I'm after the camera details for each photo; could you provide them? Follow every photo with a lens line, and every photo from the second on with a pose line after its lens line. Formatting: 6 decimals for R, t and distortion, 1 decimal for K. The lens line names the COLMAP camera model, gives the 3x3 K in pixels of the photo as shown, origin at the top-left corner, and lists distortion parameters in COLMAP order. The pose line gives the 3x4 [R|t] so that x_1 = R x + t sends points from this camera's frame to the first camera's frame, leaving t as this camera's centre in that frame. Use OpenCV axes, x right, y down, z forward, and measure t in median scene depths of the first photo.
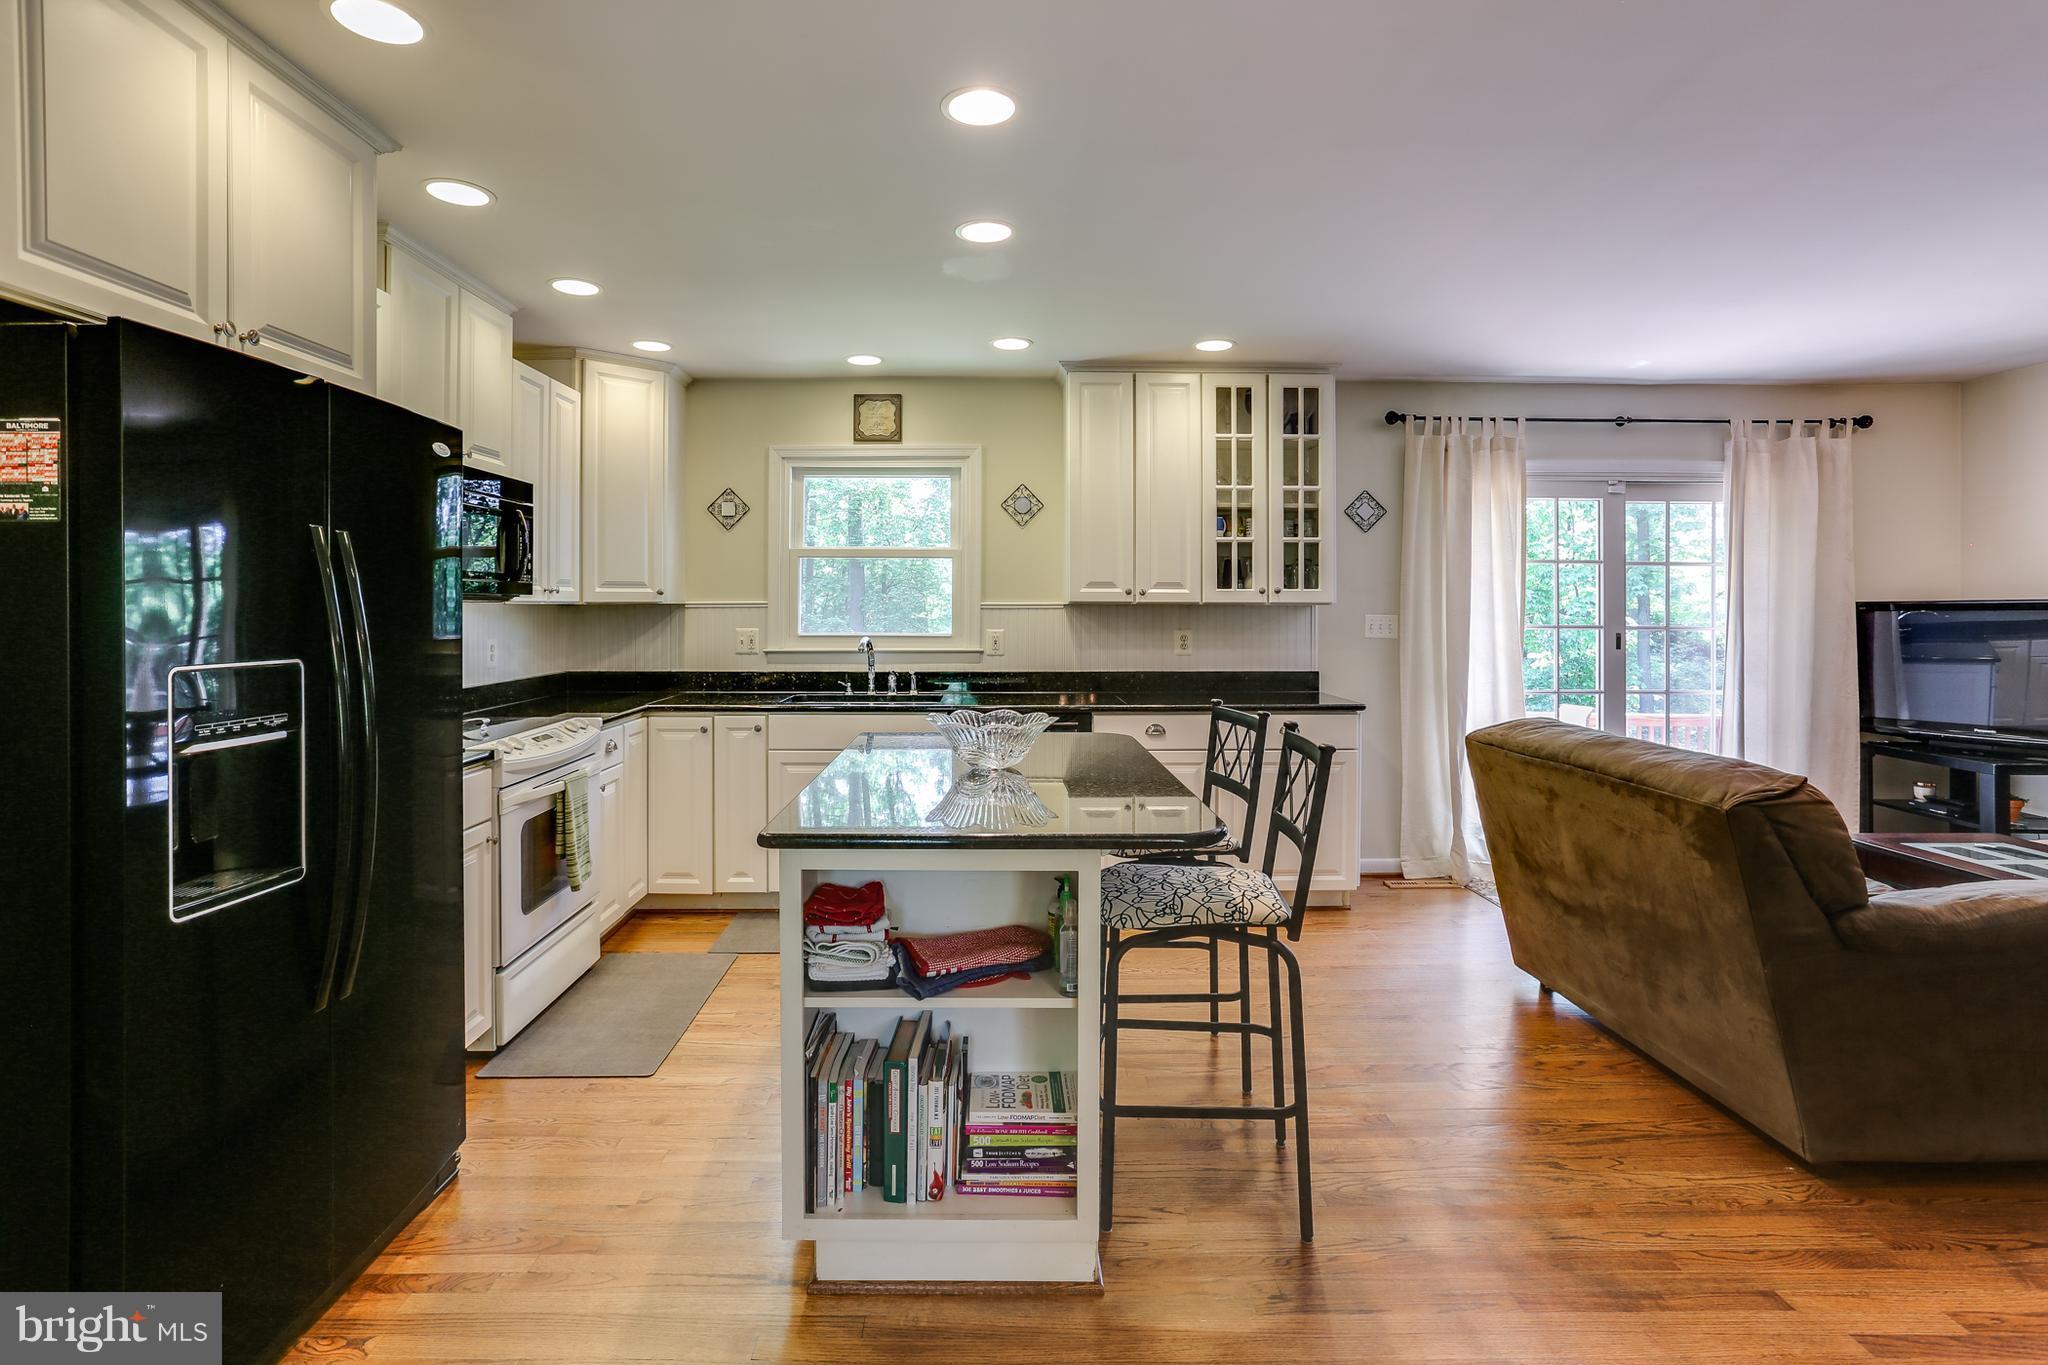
lens RADIAL K [[994.6, 0, 1017.2], [0, 994.6, 609.1], [0, 0, 1]] dist [-0.037872, 0.023629]
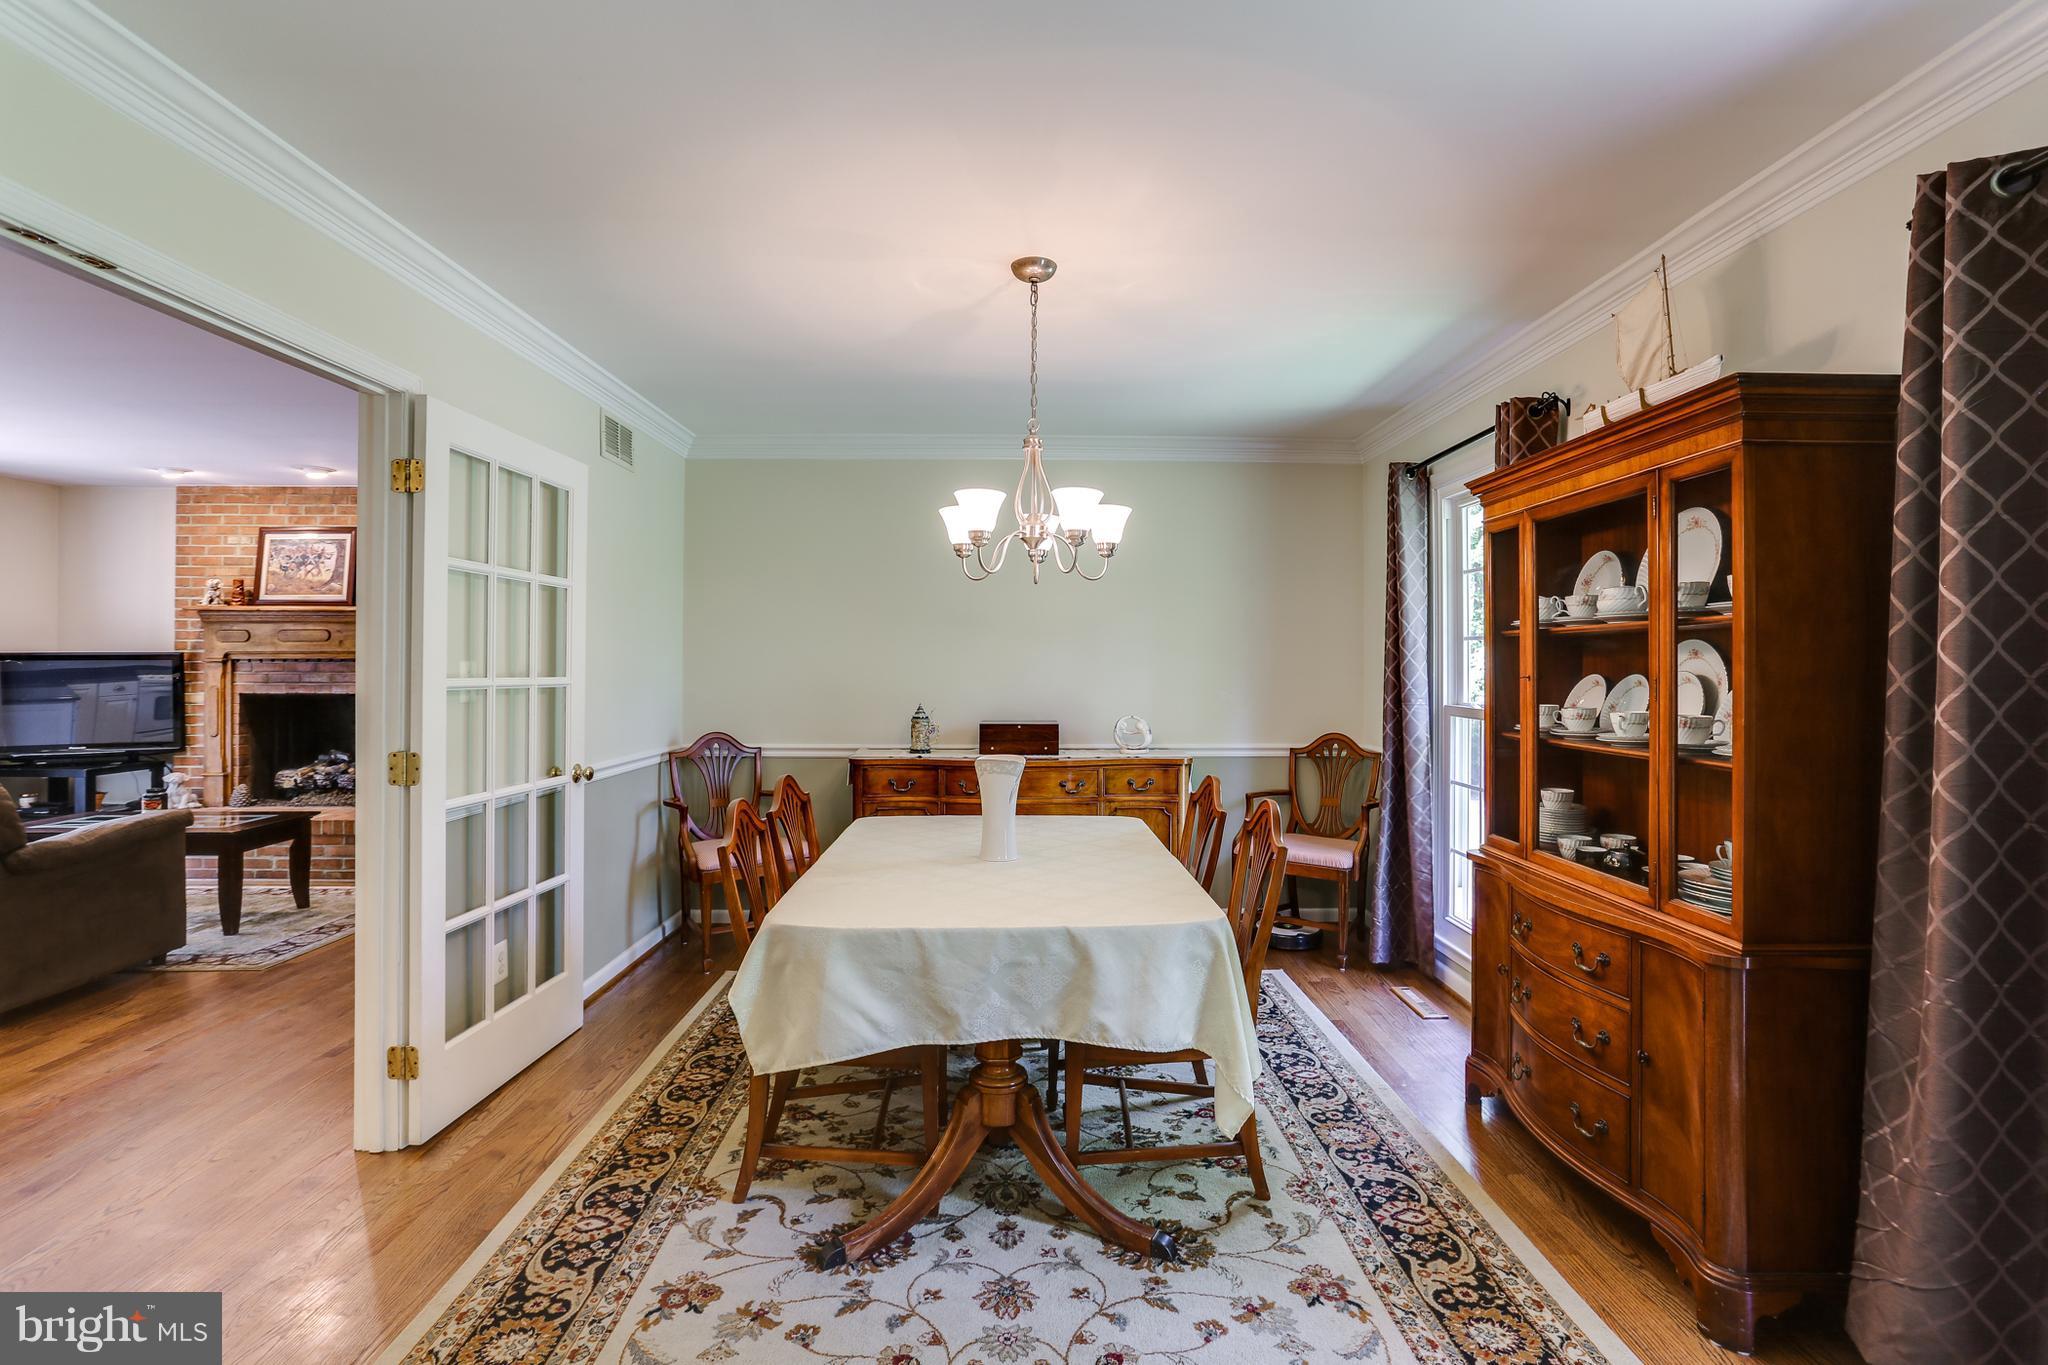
lens RADIAL K [[981.3, 0, 1034.5], [0, 981.3, 654.9], [0, 0, 1]] dist [-0.044511, 0.026213]
pose [[-0.009126, 0.001847, 0.999957, -0.355292], [0.000103, 0.999998, -0.001847, -0.002499], [-0.999958, 0.000086, -0.009126, -0.310943]]
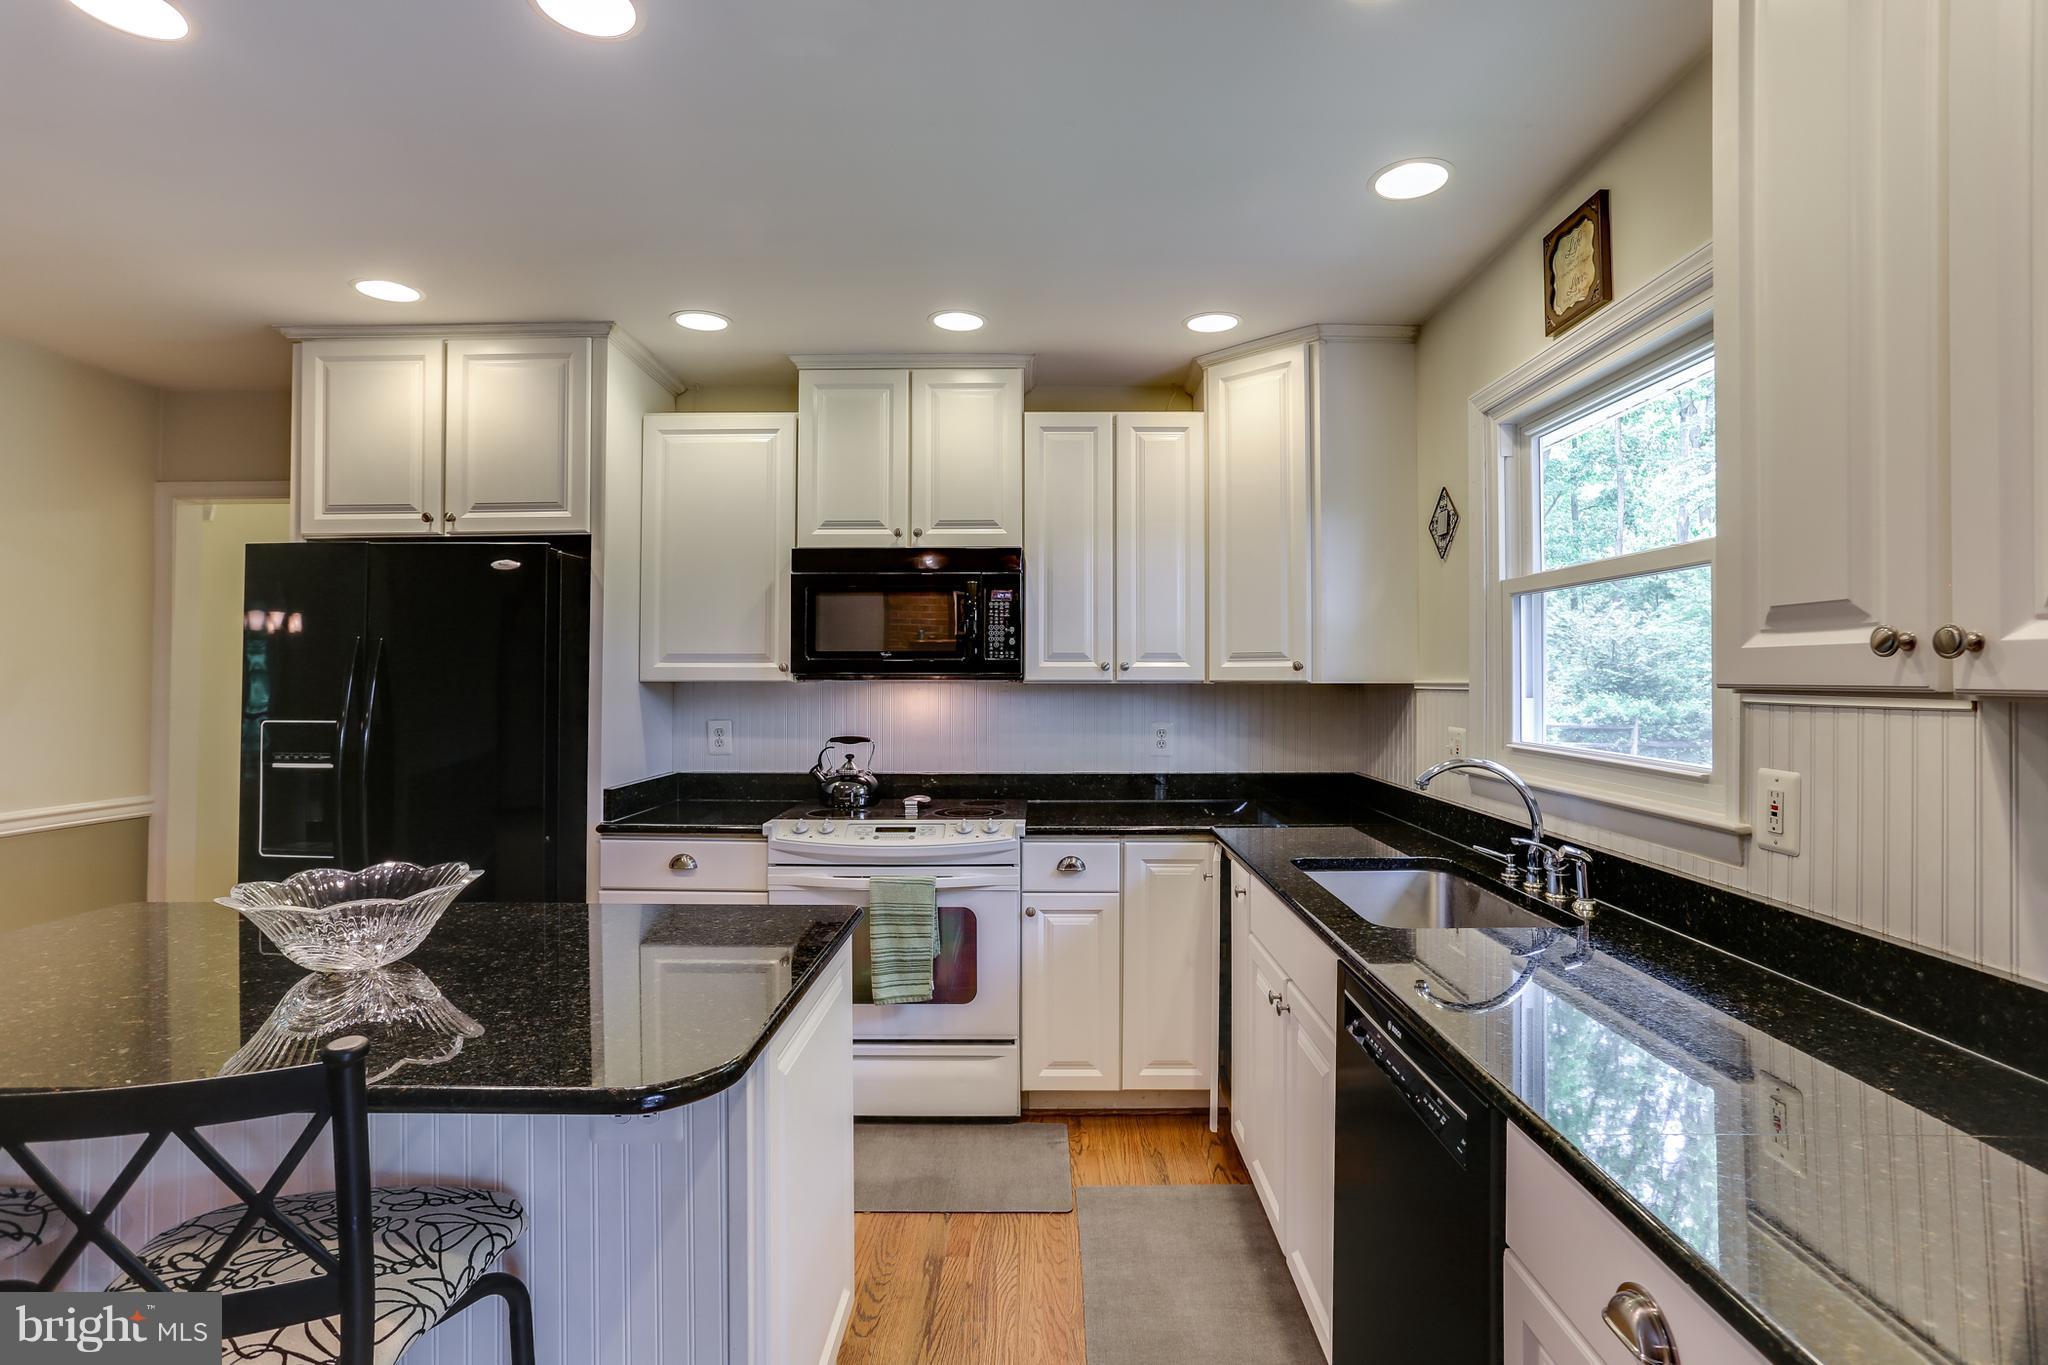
lens RADIAL K [[997.7, 0, 1023.1], [0, 997.7, 655.7], [0, 0, 1]] dist [-0.058891, 0.037577]
pose [[-0.024188, -0.022218, -0.999460, 0.319962], [-0.002180, 0.999752, -0.022172, -0.008885], [0.999705, 0.001642, -0.024231, 0.818025]]
